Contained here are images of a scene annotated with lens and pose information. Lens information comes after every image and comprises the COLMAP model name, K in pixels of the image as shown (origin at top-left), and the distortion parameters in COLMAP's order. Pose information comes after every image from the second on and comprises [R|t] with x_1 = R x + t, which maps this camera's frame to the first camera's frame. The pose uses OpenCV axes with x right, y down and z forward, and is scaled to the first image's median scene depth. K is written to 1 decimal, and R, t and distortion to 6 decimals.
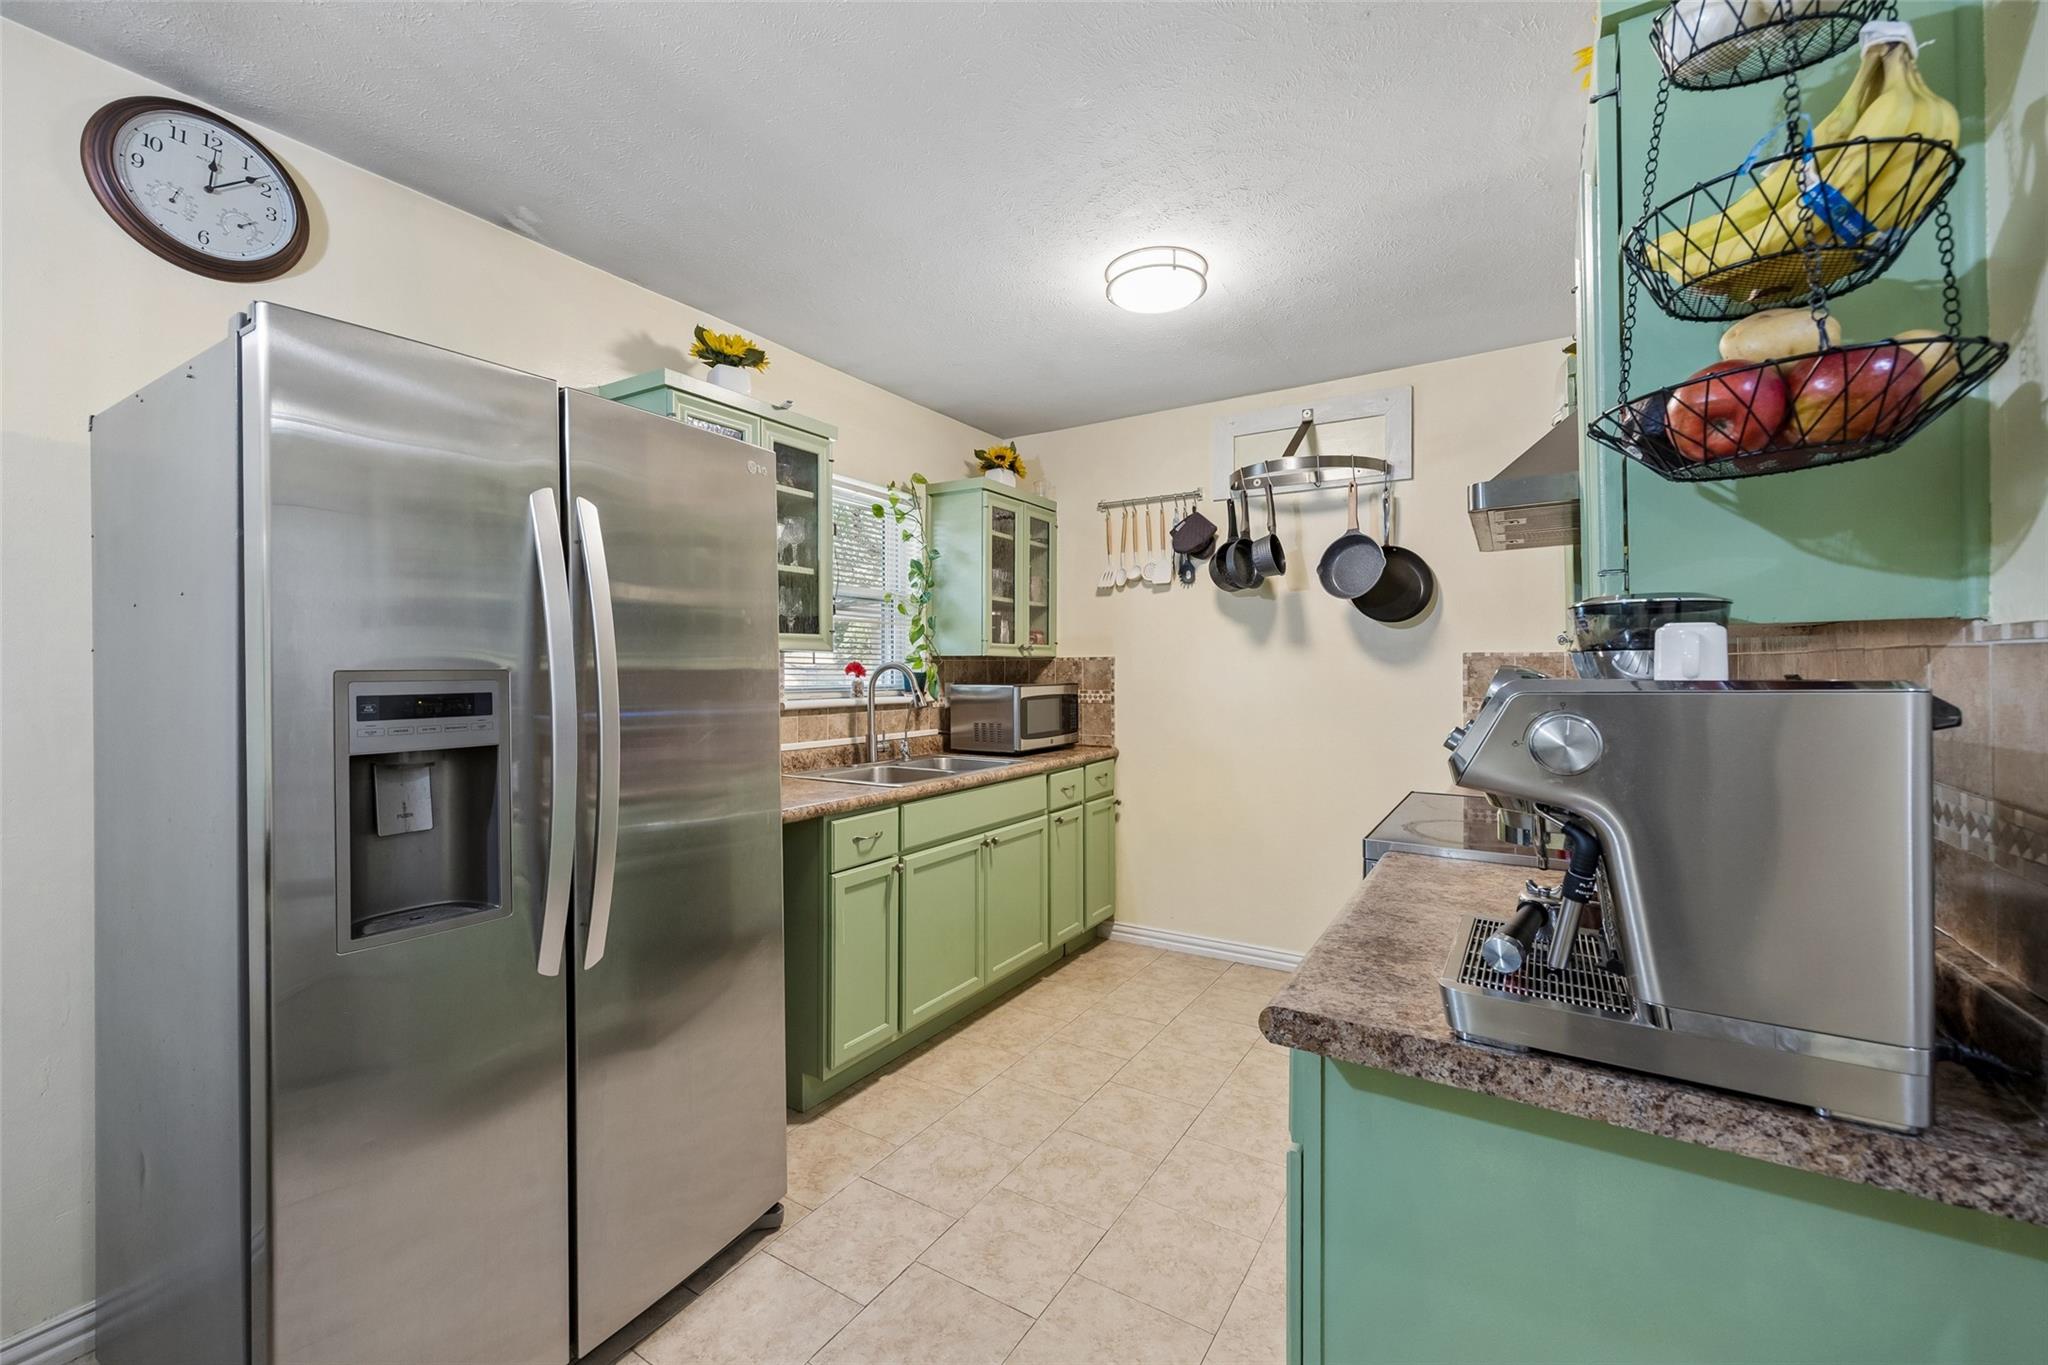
lens RADIAL K [[830.1, 0, 1024.0], [0, 830.1, 682.5], [0, 0, 1]] dist [0.000434, -0.000080]
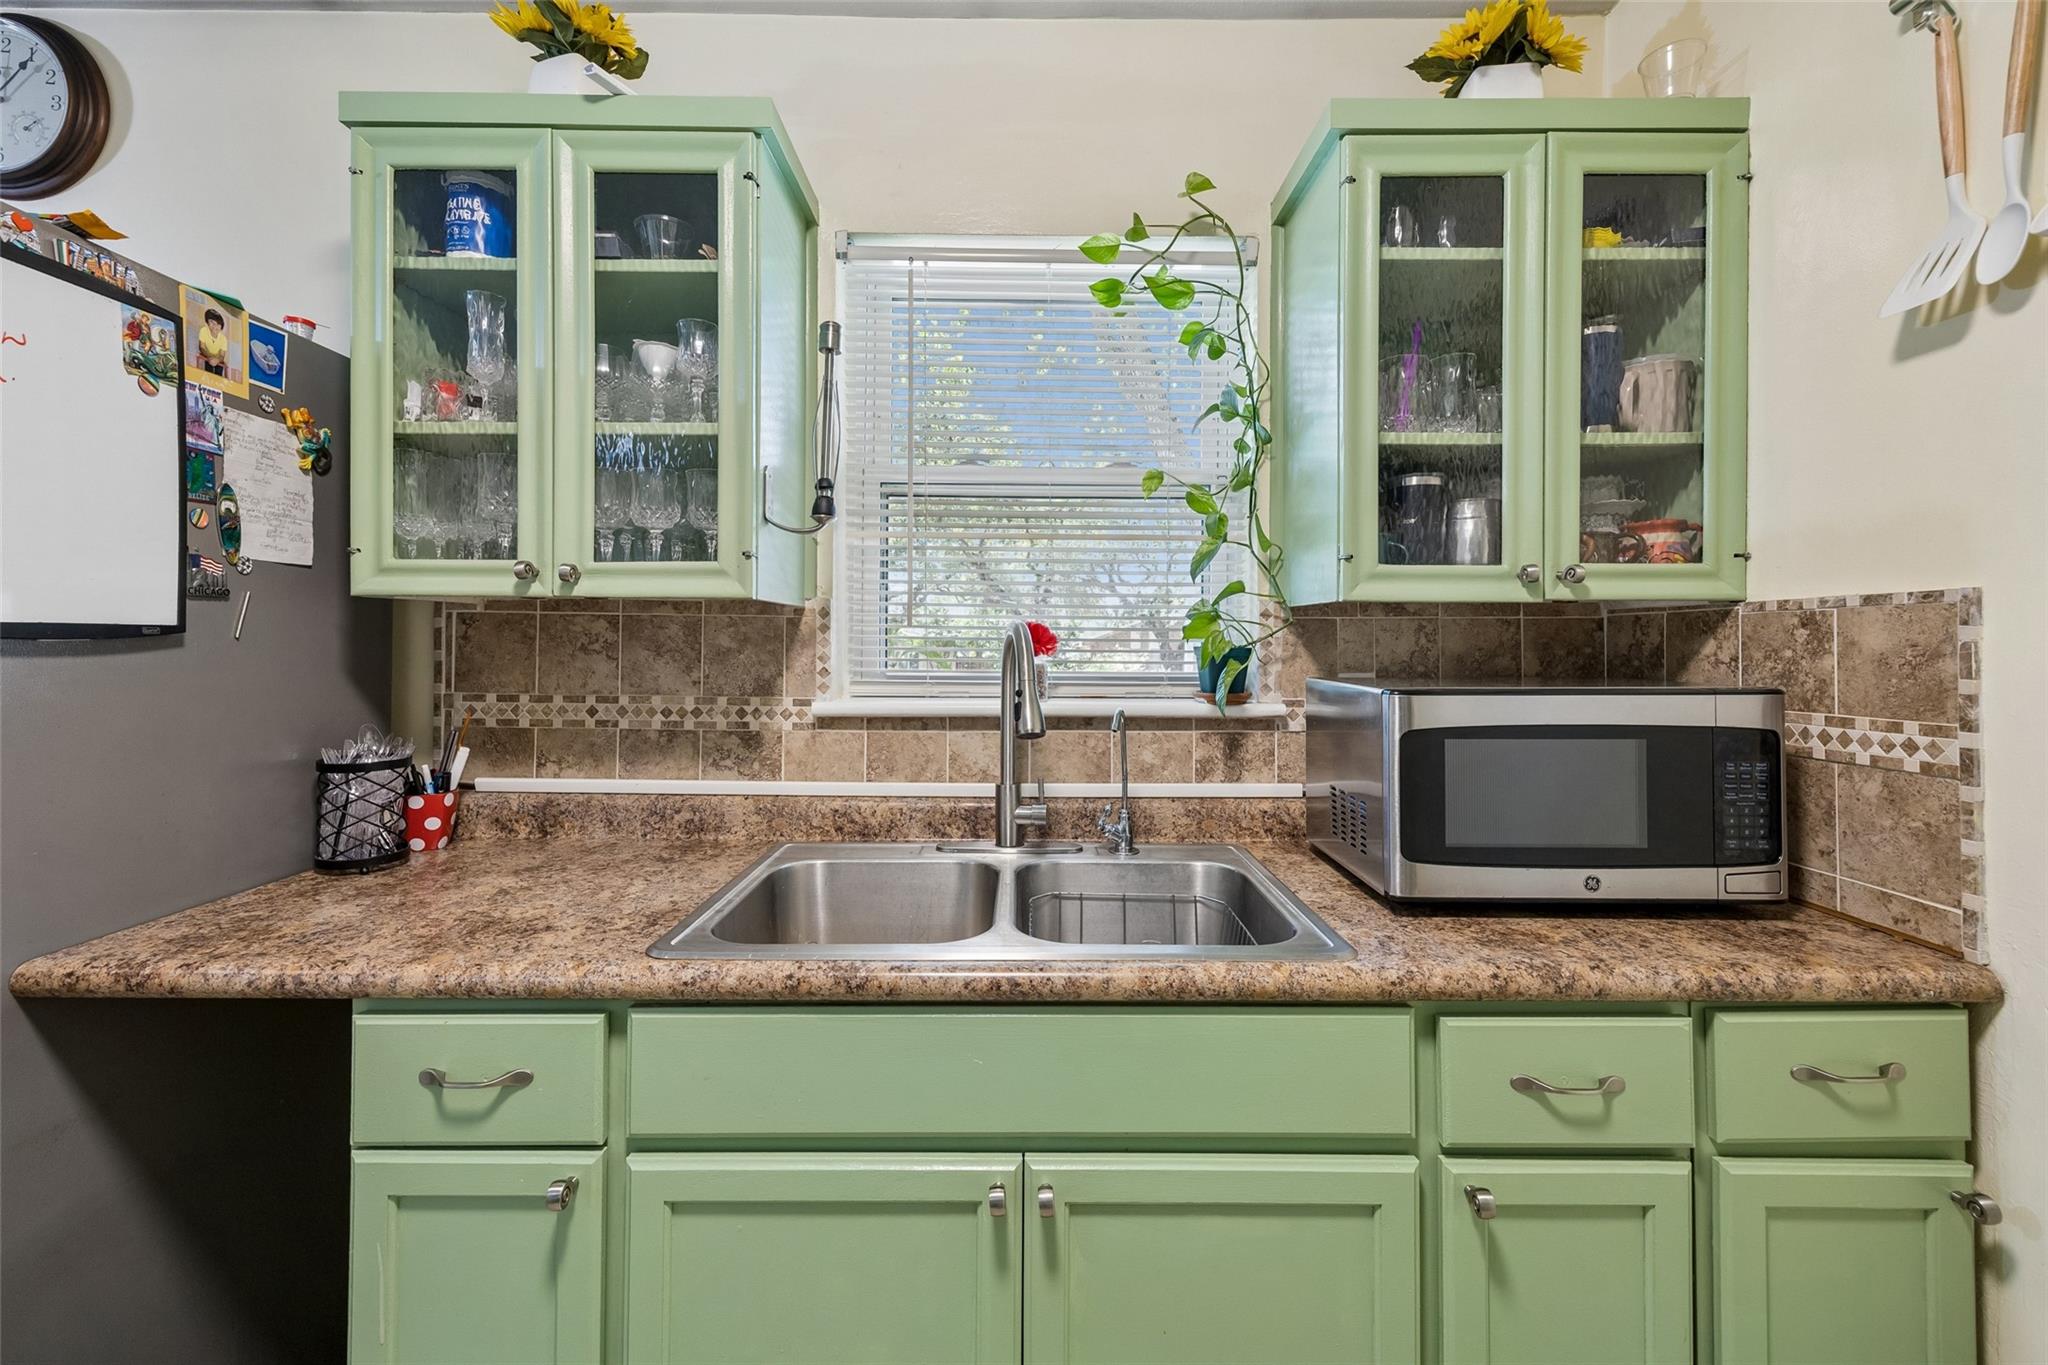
lens RADIAL K [[829.0, 0, 1023.6], [0, 829.0, 649.7], [0, 0, 1]] dist [0.001745, 0.000044]
pose [[0.529675, 0.009211, -0.848151, 0.171952], [-0.016079, 0.999870, 0.000817, -0.009059], [0.848048, 0.013205, 0.529754, 0.657419]]
